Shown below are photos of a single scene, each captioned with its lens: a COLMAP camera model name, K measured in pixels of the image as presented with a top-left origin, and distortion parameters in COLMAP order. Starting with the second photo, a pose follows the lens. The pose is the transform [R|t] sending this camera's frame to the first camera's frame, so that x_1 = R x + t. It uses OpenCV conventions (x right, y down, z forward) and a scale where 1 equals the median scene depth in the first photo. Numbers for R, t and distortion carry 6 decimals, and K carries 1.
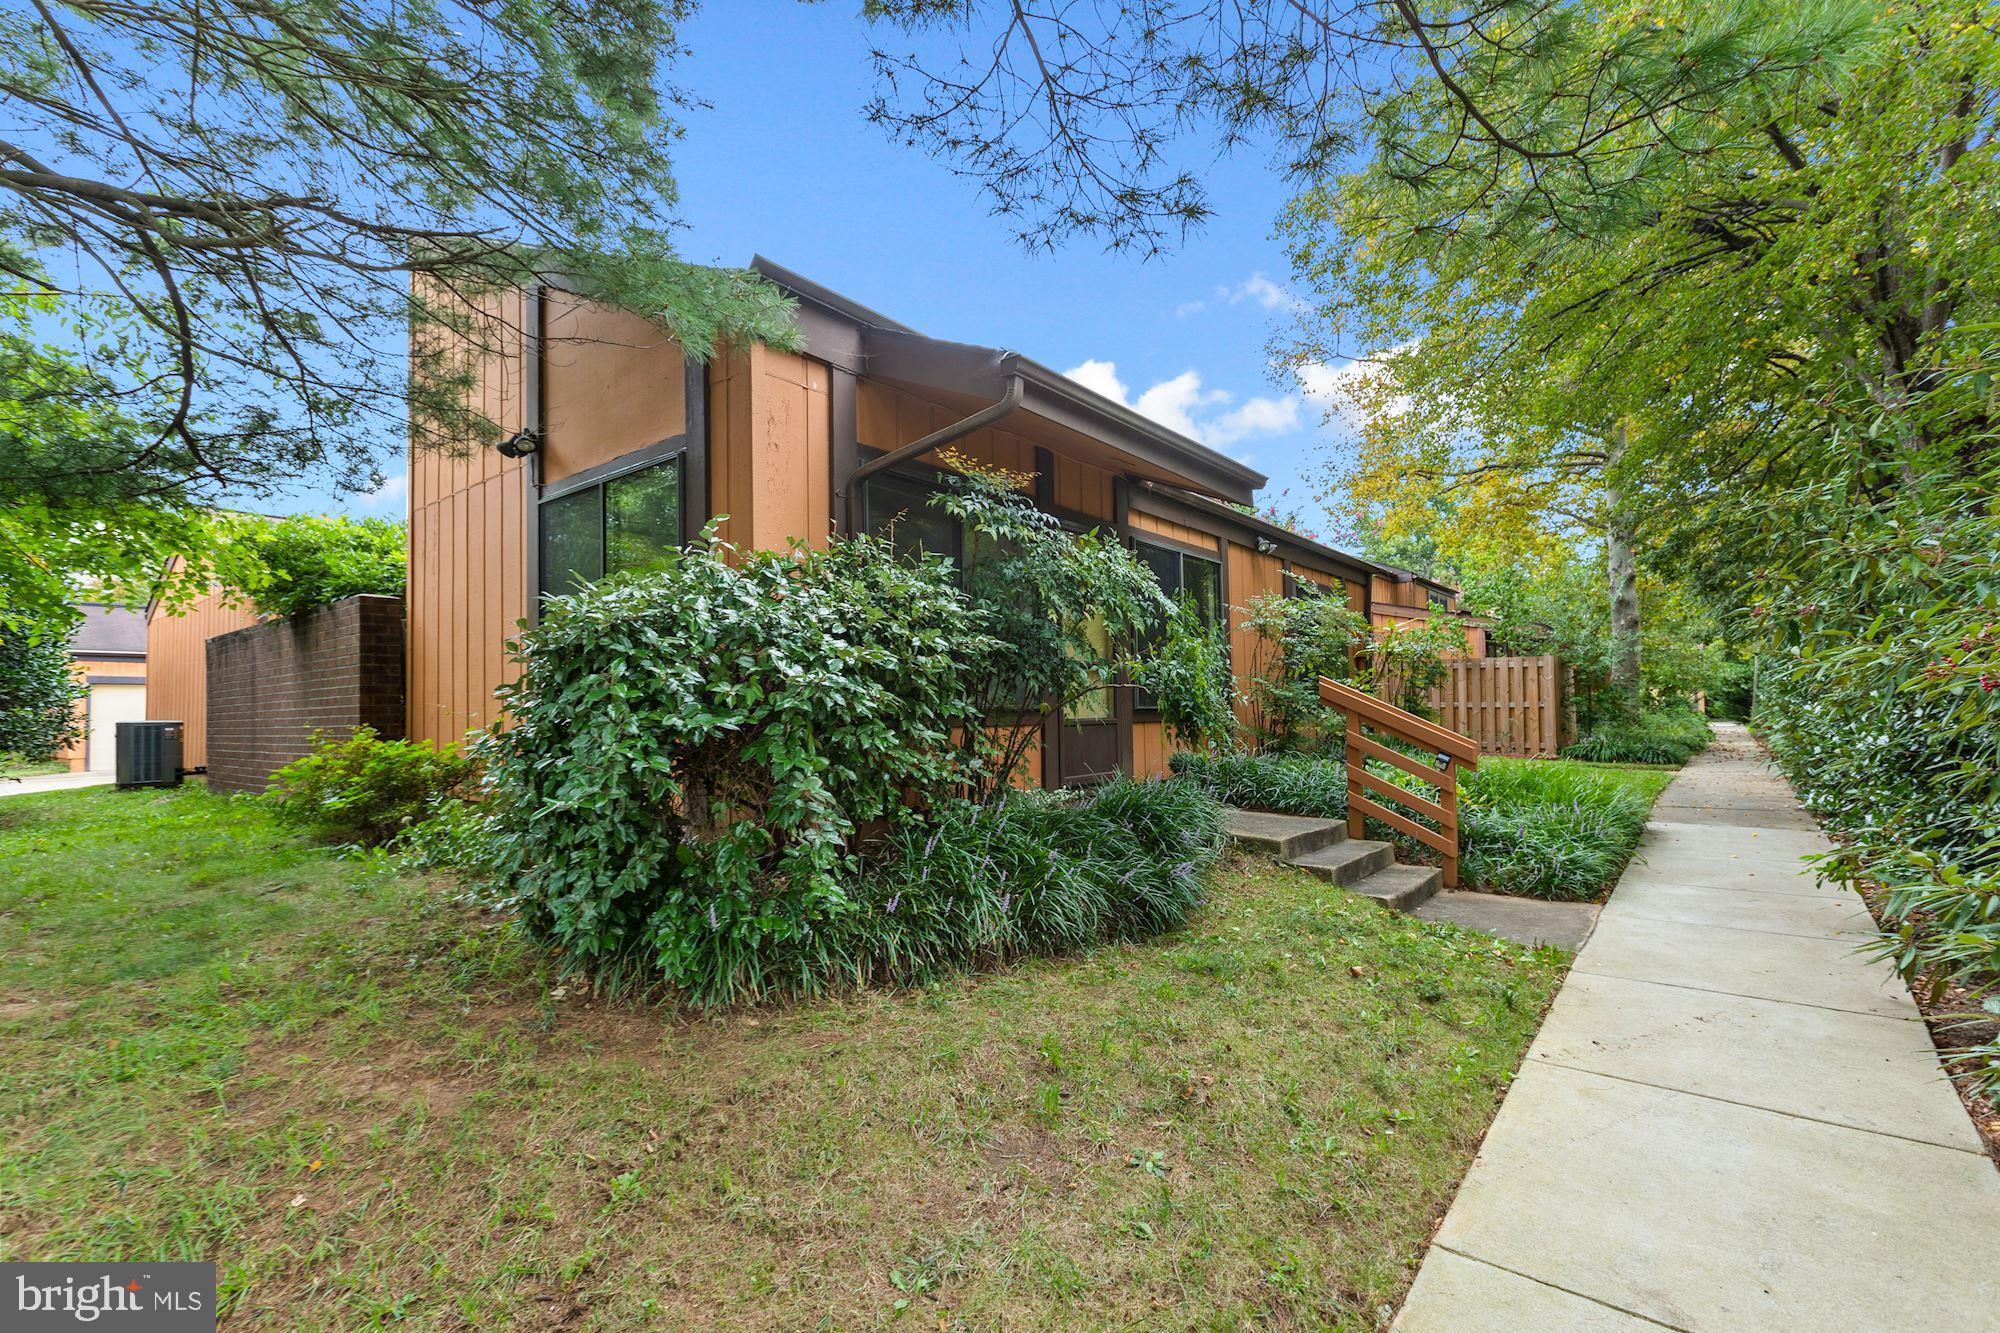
lens RADIAL K [[913.4, 0, 995.4], [0, 913.4, 691.9], [0, 0, 1]] dist [0.000108, 0.000167]
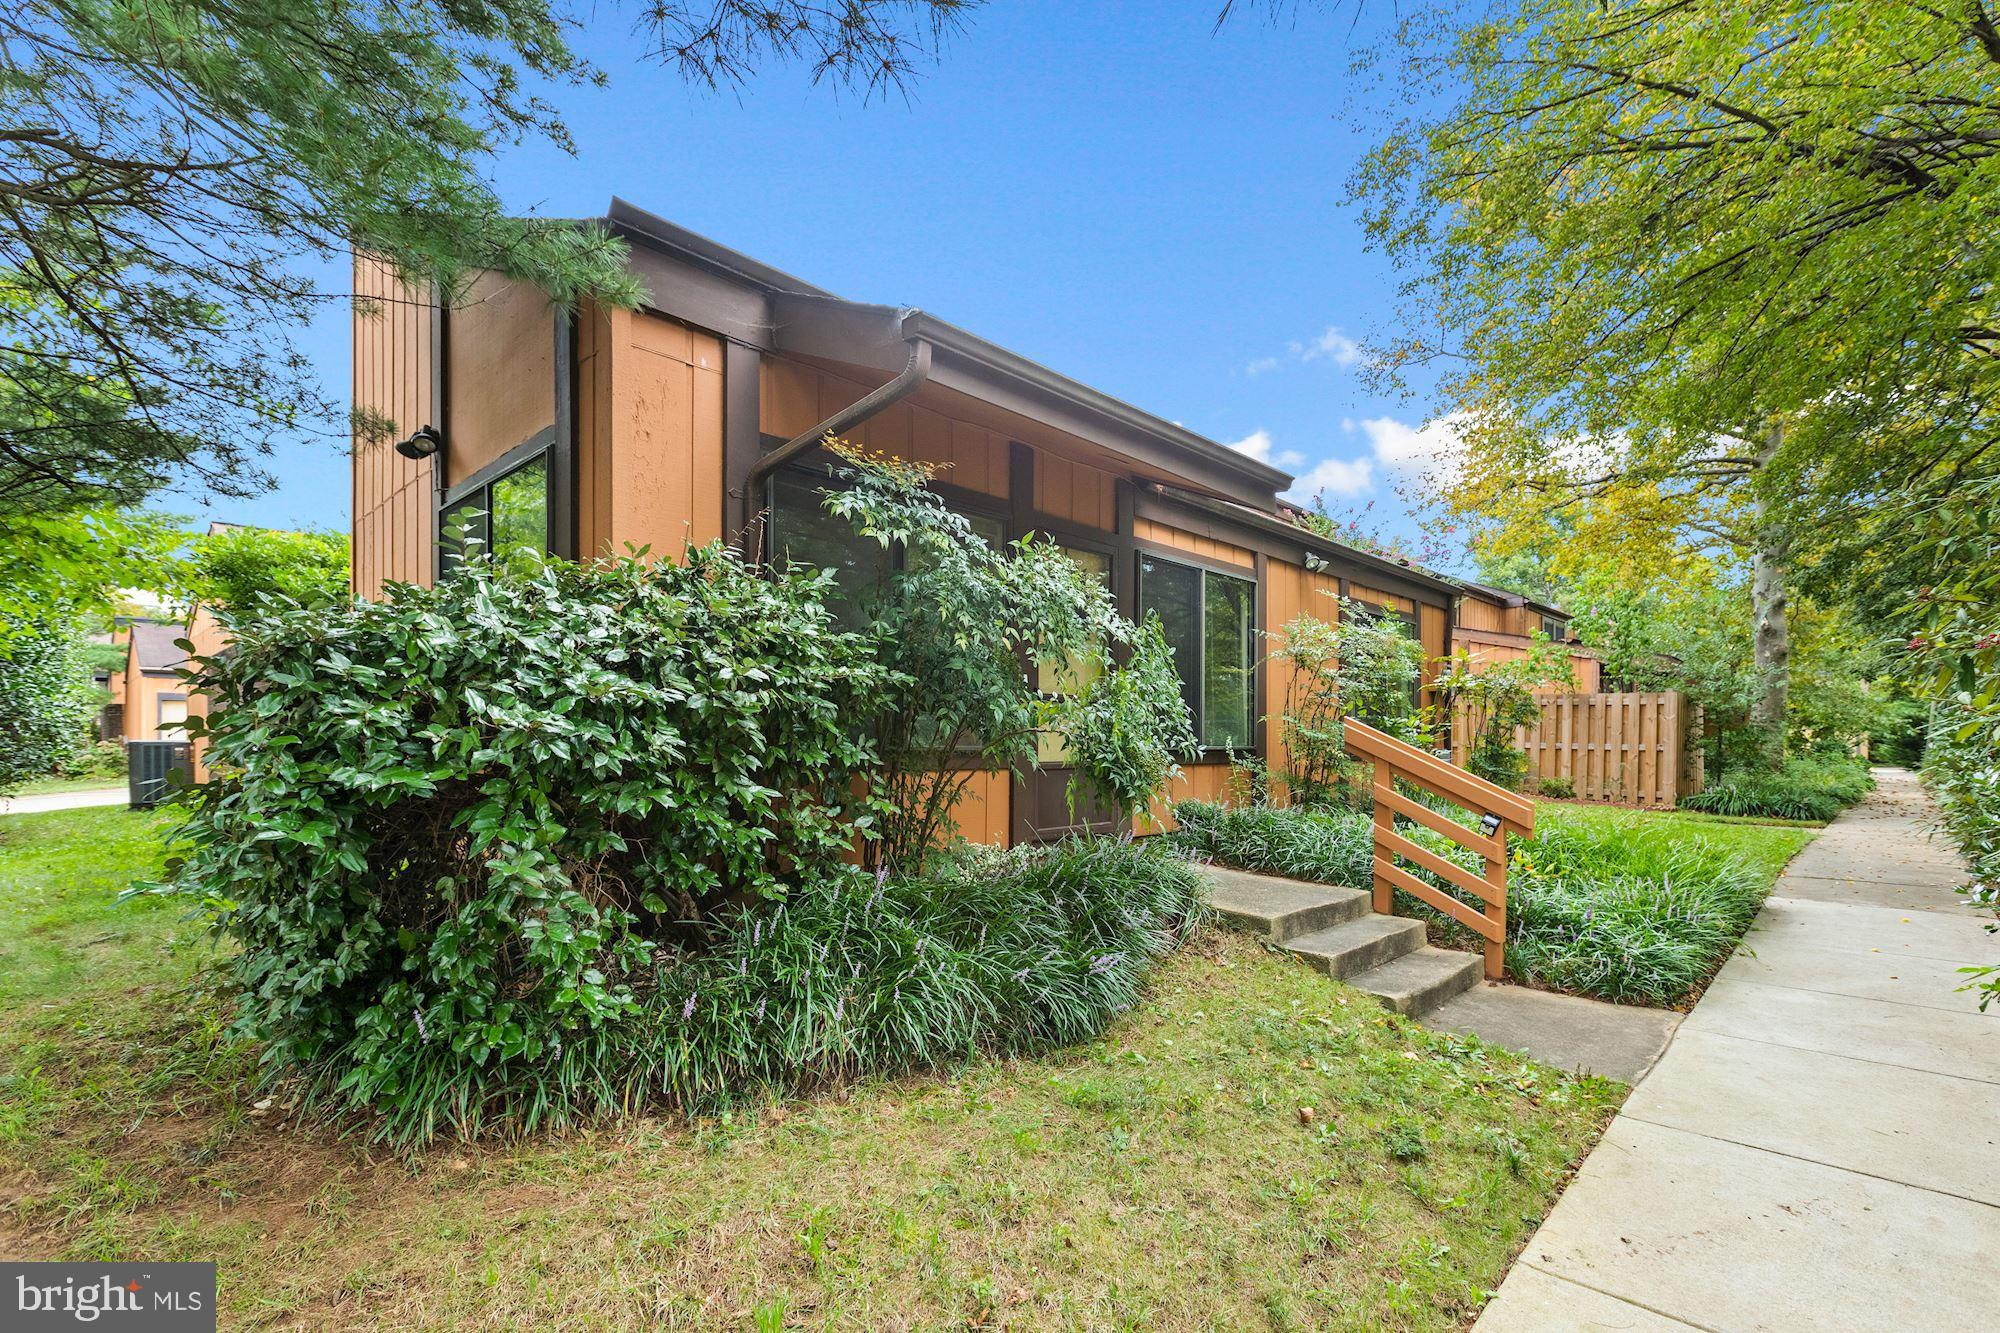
lens RADIAL K [[927.7, 0, 1000.6], [0, 927.7, 756.0], [0, 0, 1]] dist [0.000334, -0.000963]
pose [[0.995407, 0.019576, -0.093716, 0.135077], [-0.015771, 0.999028, 0.041167, -0.012940], [0.094430, -0.039499, 0.994748, 0.142434]]
